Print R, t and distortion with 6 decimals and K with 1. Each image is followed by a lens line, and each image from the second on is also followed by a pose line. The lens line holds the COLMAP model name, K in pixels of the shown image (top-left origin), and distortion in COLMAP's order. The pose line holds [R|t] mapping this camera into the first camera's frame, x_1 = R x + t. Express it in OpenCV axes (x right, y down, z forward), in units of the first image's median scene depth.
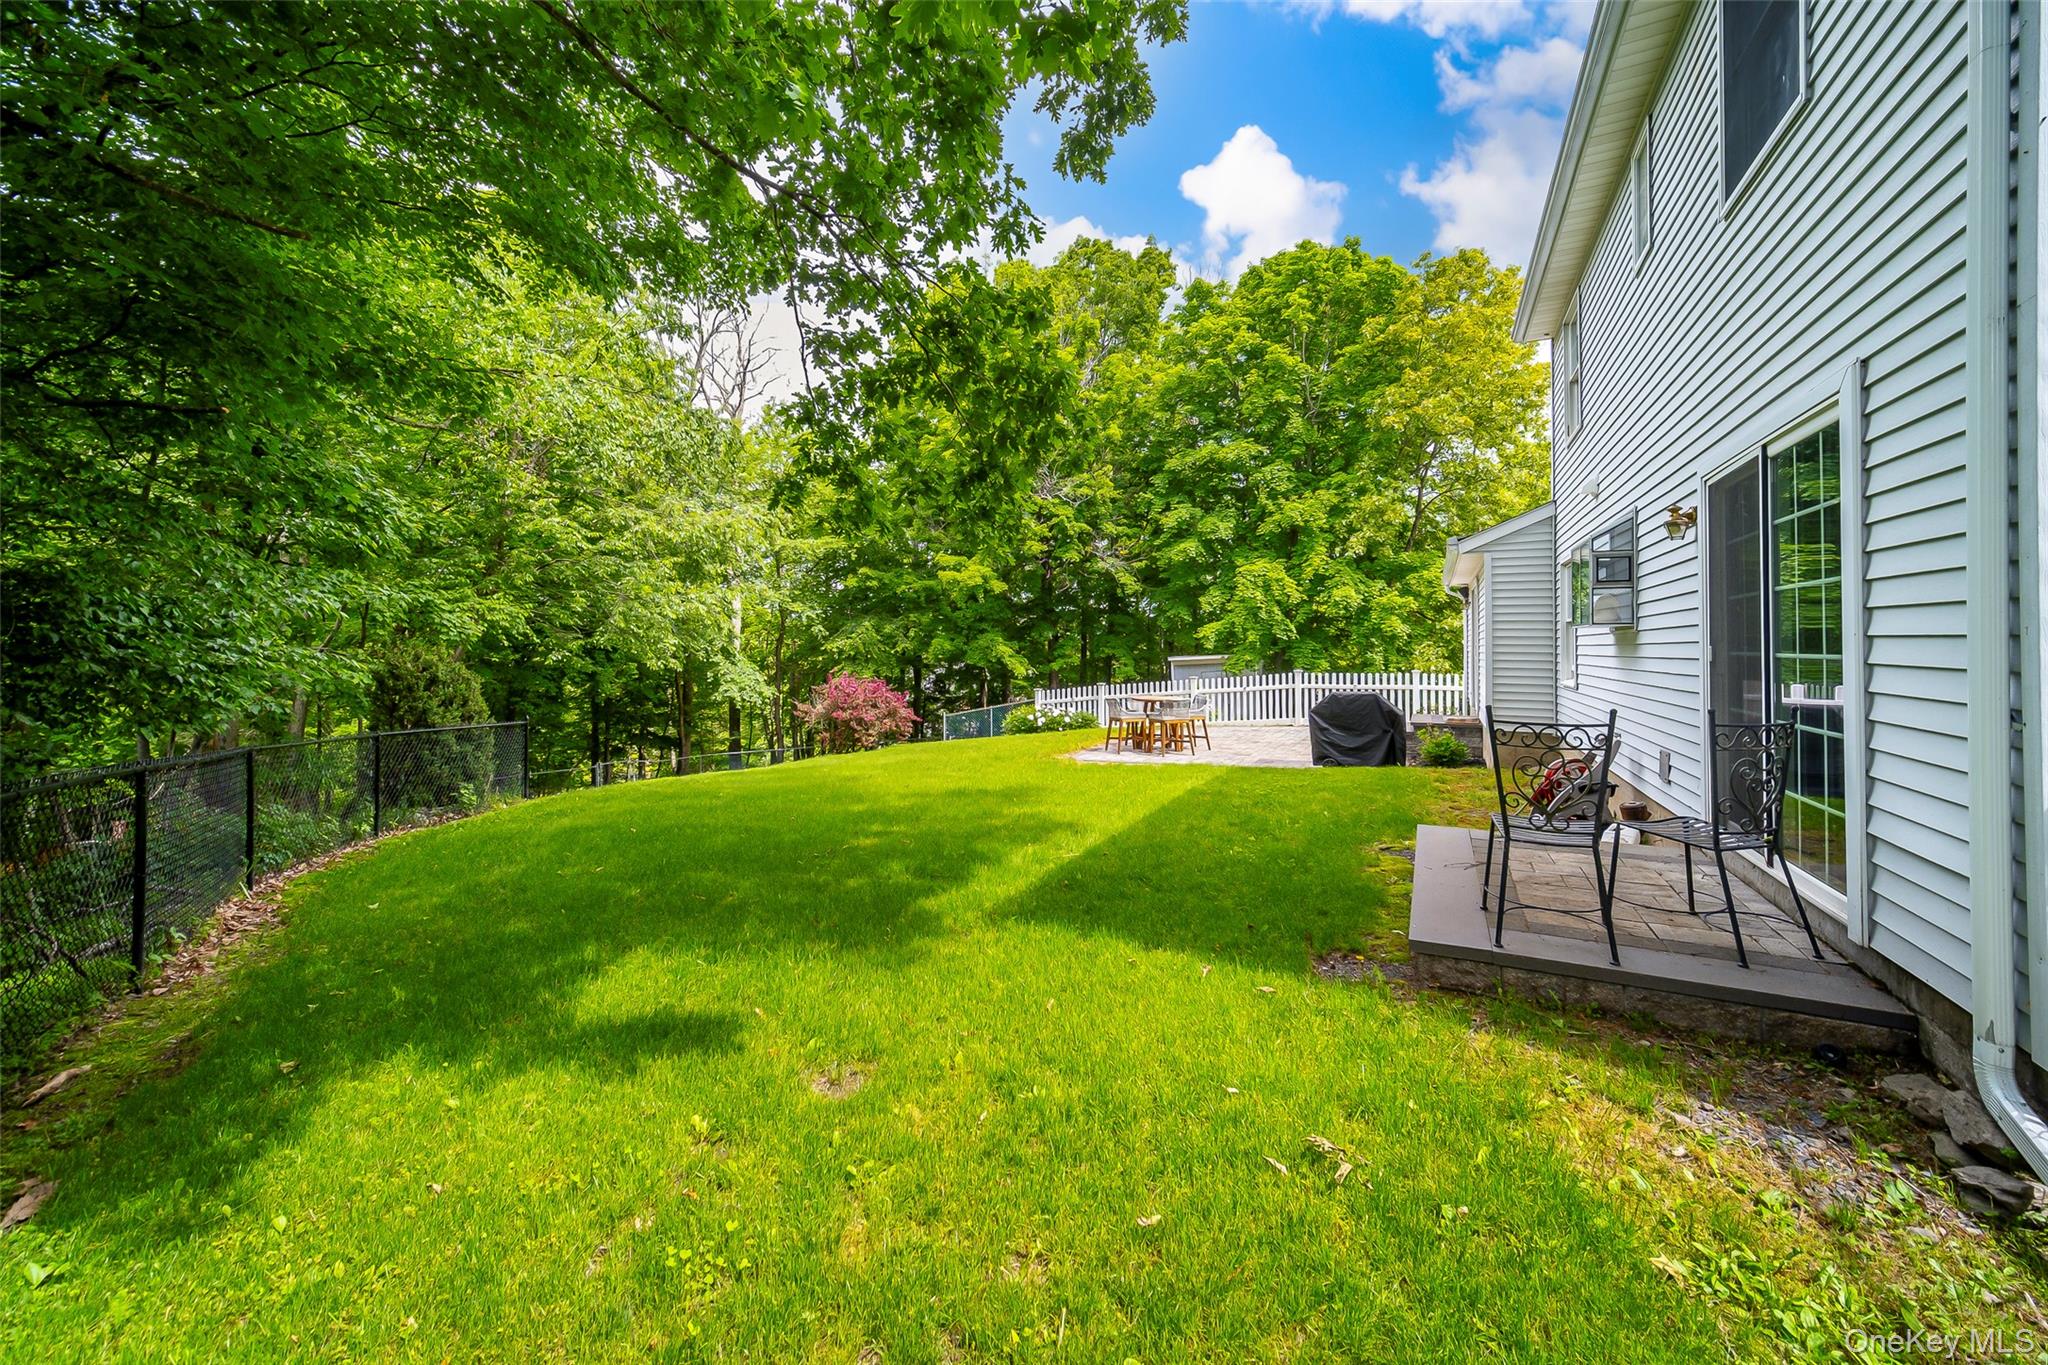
lens RADIAL K [[827.2, 0, 1028.9], [0, 827.2, 637.9], [0, 0, 1]] dist [0.003414, 0.000477]
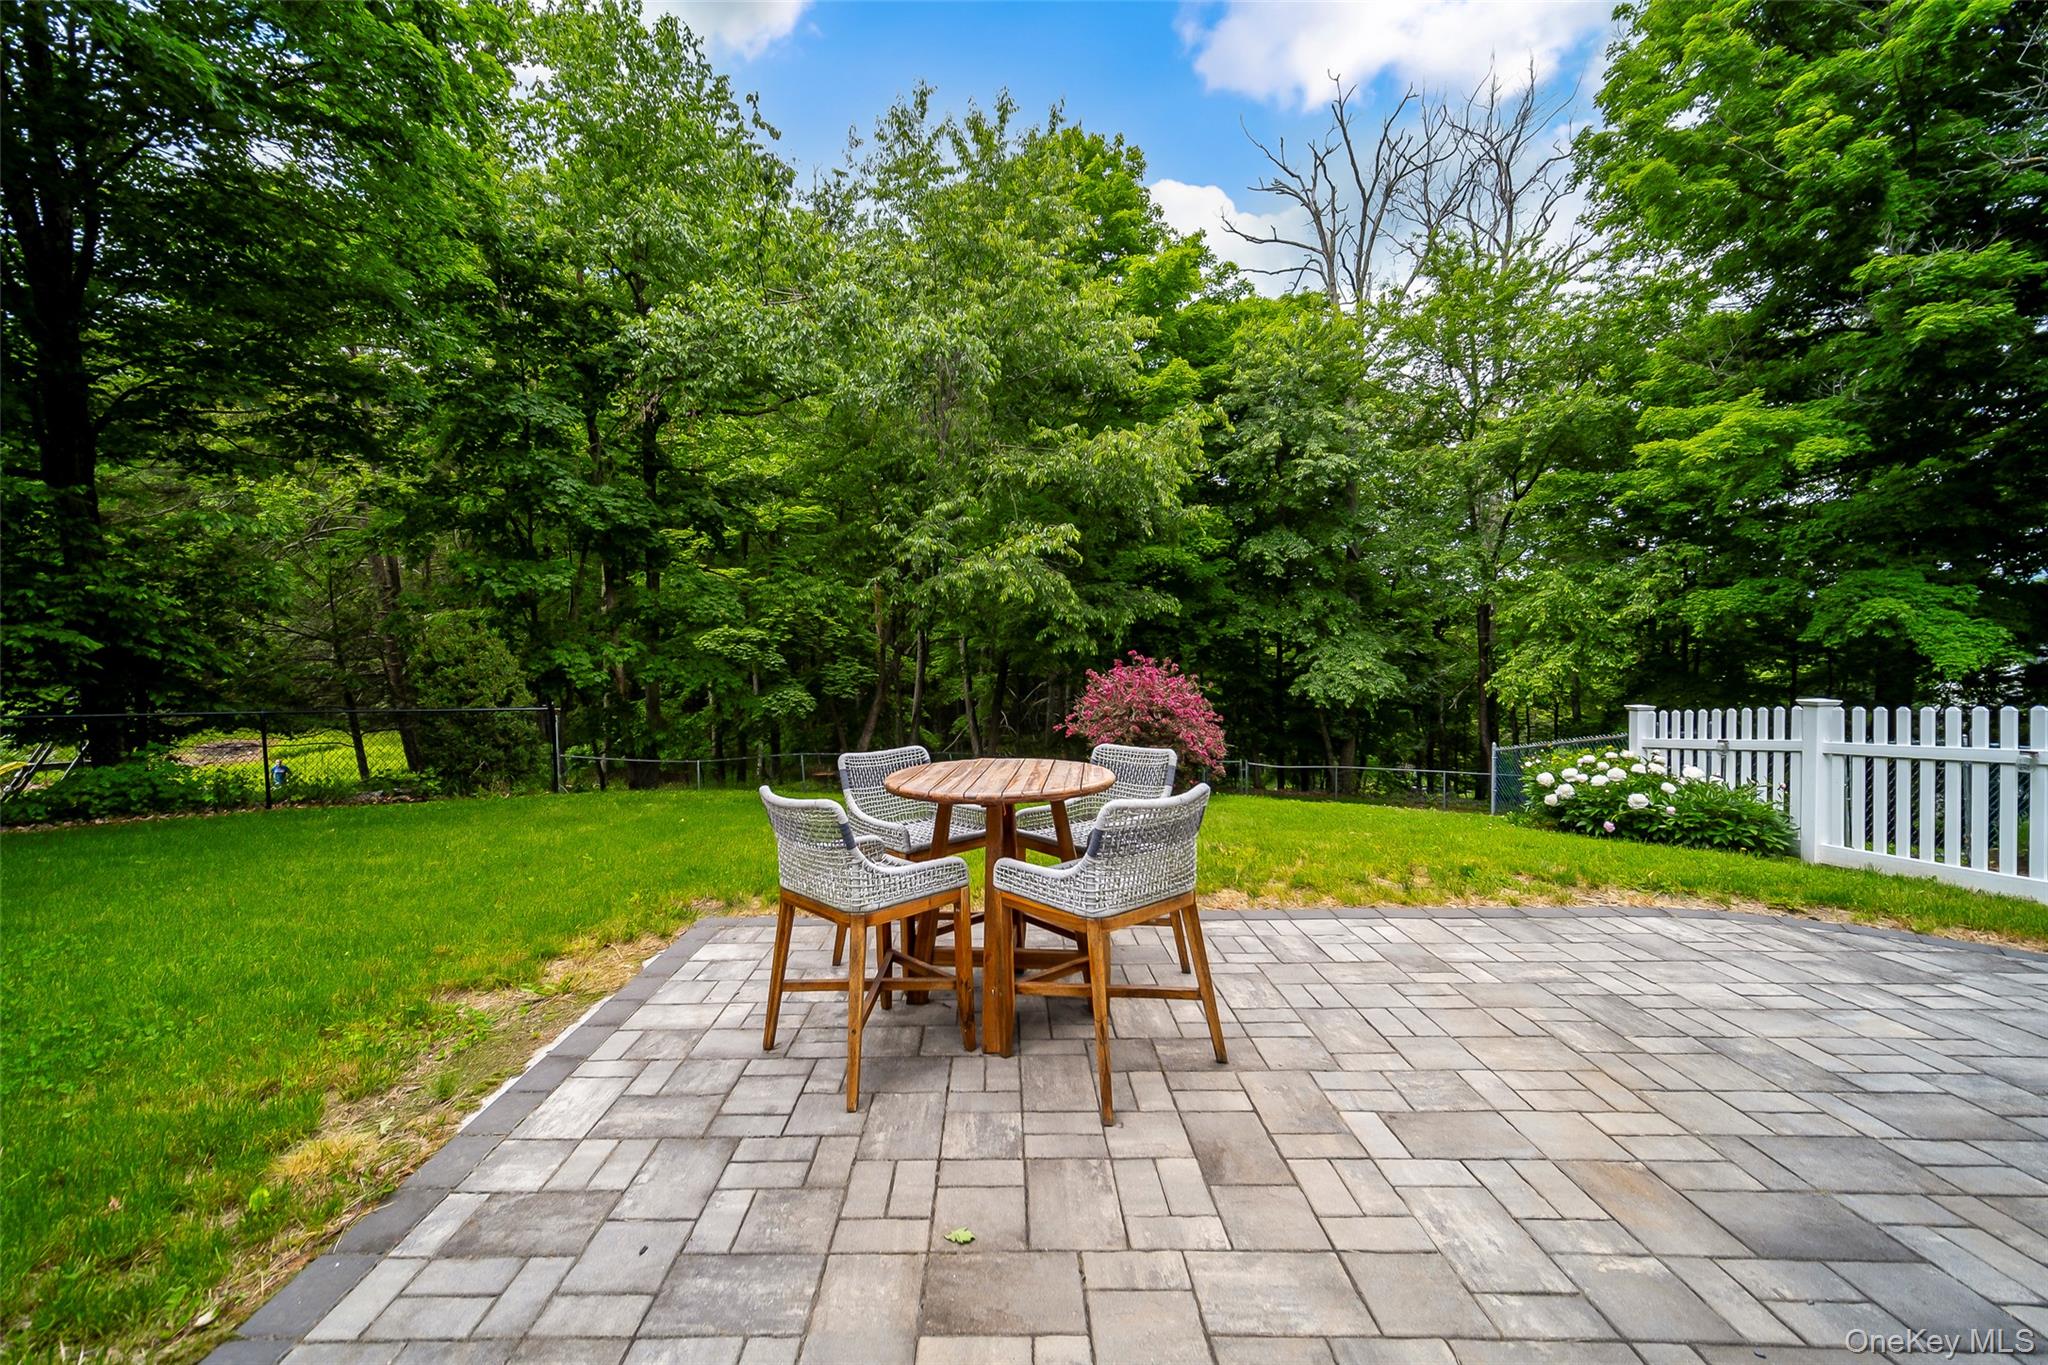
lens RADIAL K [[832.5, 0, 1024.0], [0, 832.5, 682.5], [0, 0, 1]] dist [0.019261, 0.000253]
pose [[0.411299, 0.031982, -0.910939, 0.186818], [0.036013, 0.998034, 0.051300, 0.017601], [0.910789, -0.053905, 0.409338, 0.472049]]
